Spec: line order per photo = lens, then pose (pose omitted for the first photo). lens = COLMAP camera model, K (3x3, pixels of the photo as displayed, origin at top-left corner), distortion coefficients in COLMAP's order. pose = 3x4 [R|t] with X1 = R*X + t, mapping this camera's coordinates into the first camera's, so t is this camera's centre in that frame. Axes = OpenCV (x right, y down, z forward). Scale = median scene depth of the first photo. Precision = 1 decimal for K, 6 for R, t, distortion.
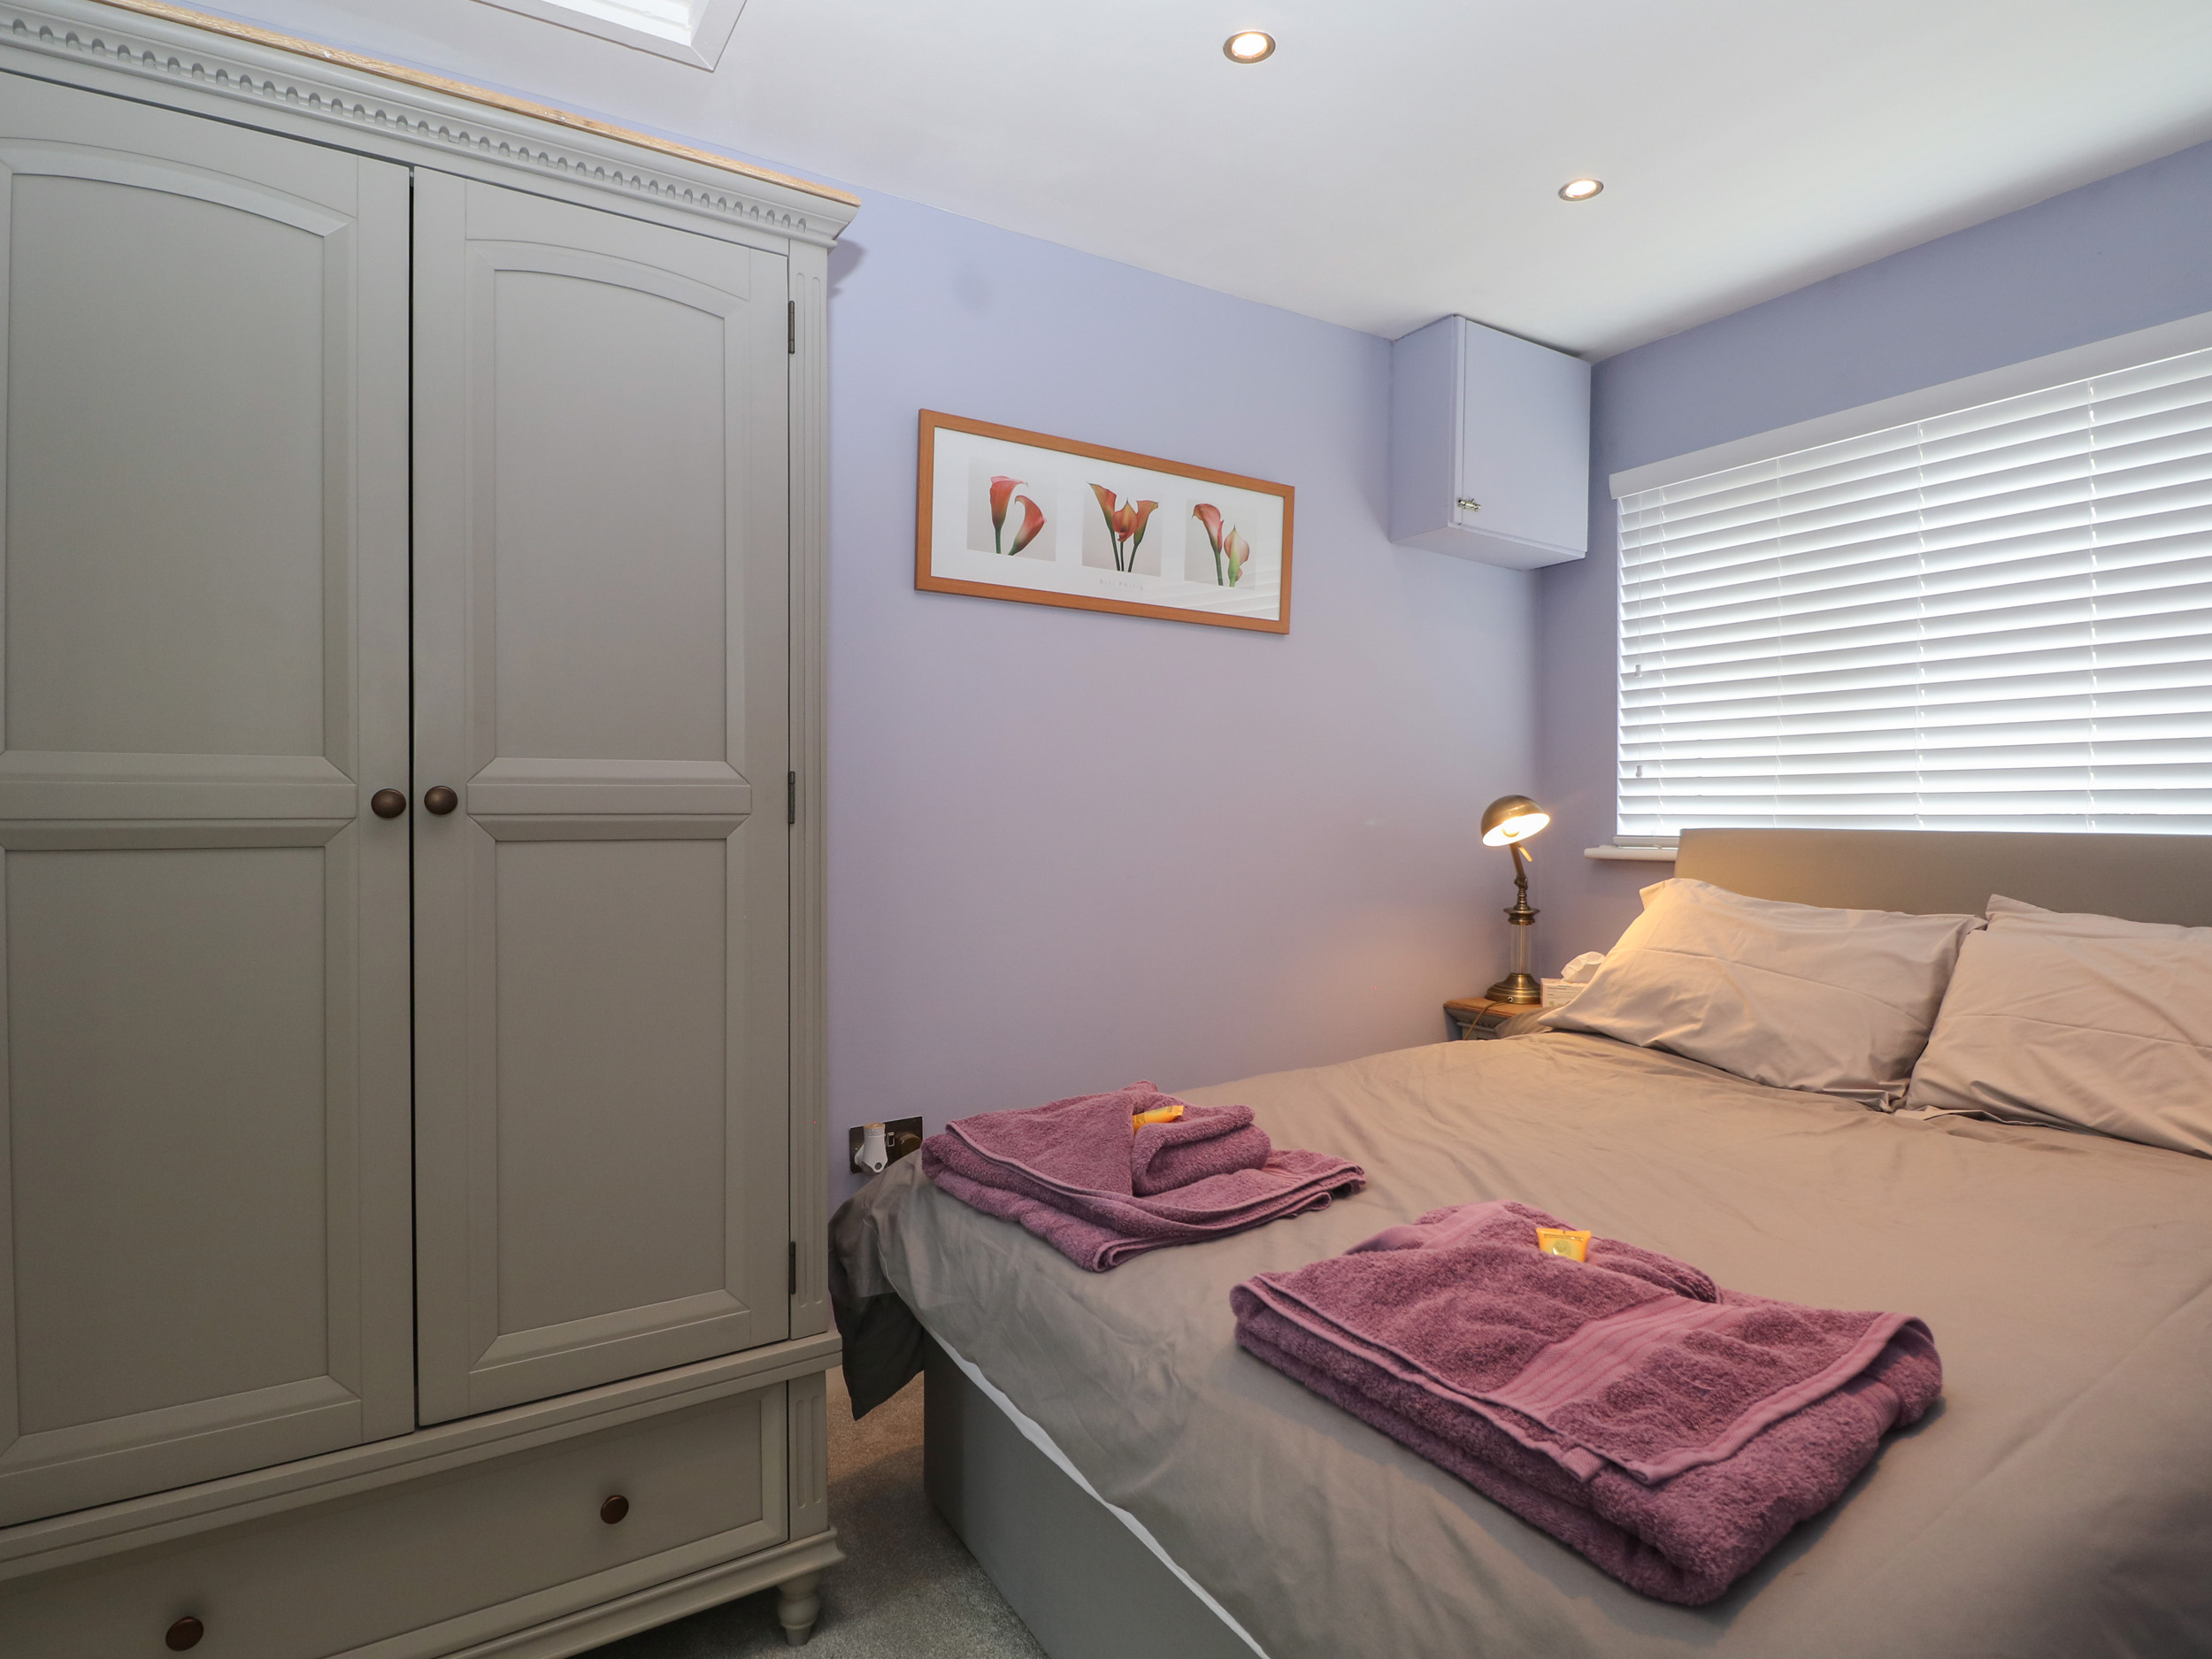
lens RADIAL K [[1192.3, 0, 1113.5], [0, 1192.3, 820.8], [0, 0, 1]] dist [0.000618, -0.012309]
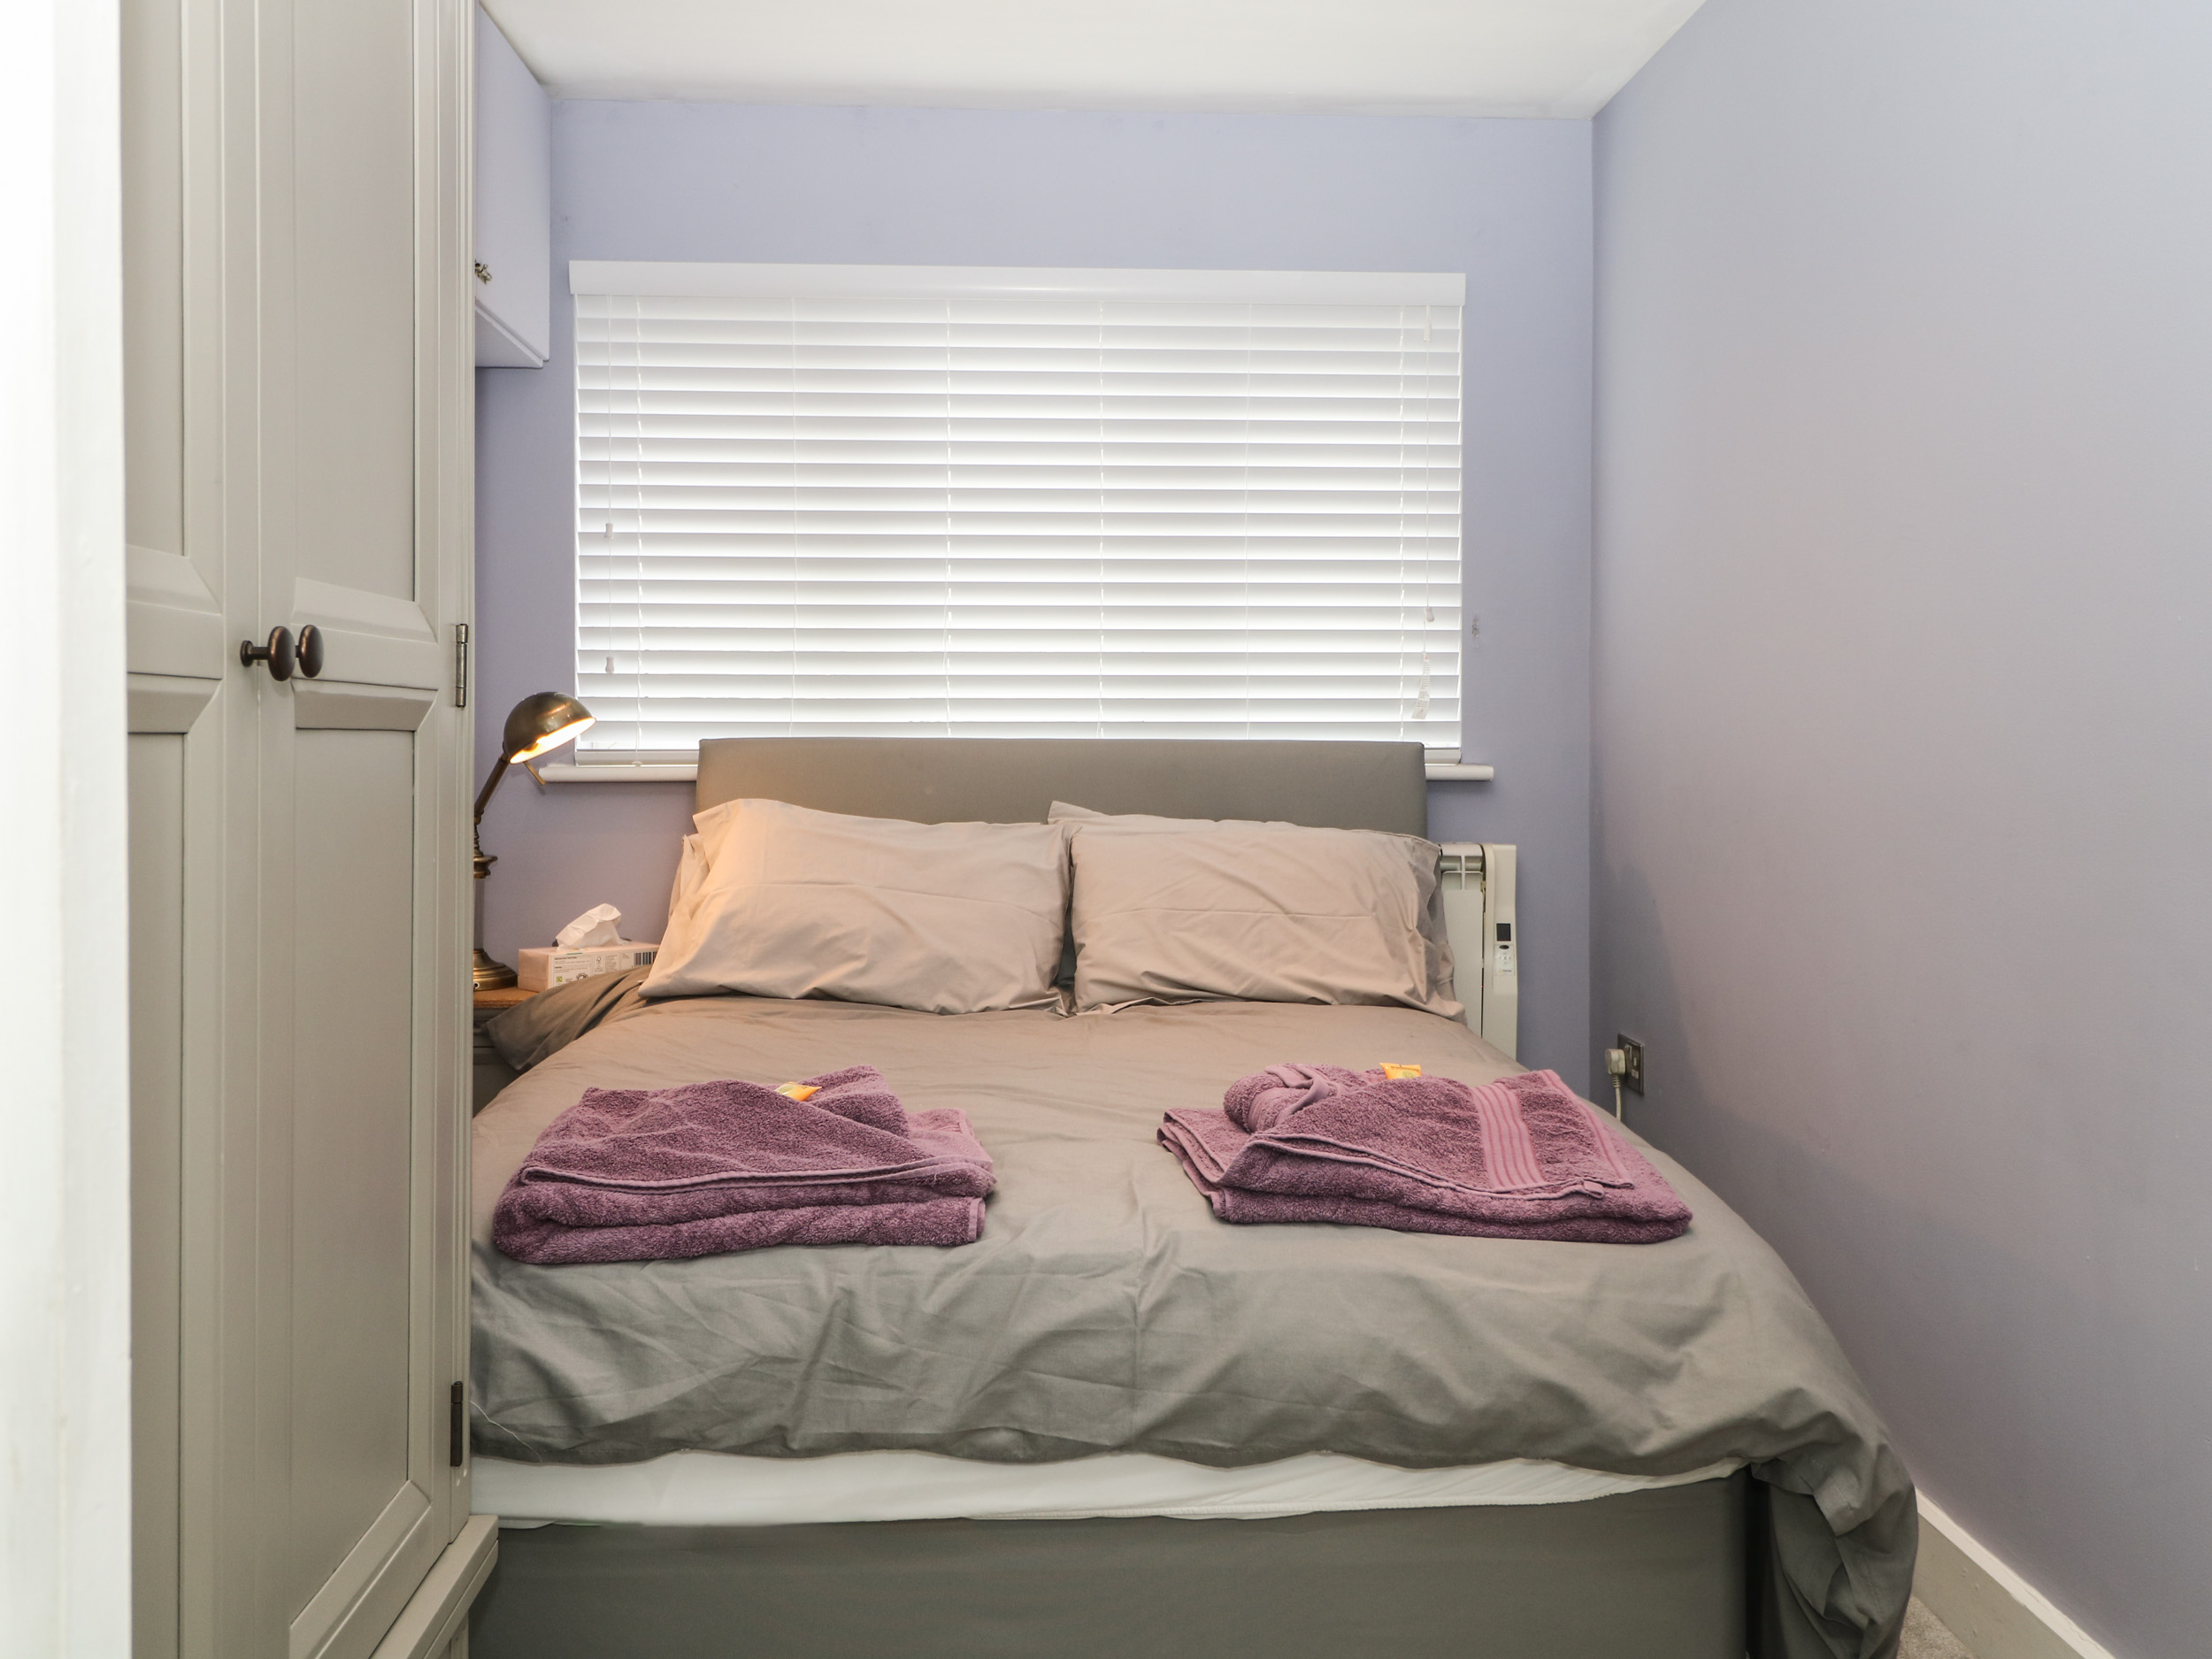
lens RADIAL K [[1880.6, 0, 1207.1], [0, 1880.6, 805.5], [0, 0, 1]] dist [0.016804, 0.007109]
pose [[0.482836, -0.030975, 0.875163, -0.583581], [0.005207, 0.999458, 0.032501, 0.014450], [-0.875695, -0.011136, 0.482736, 0.120635]]
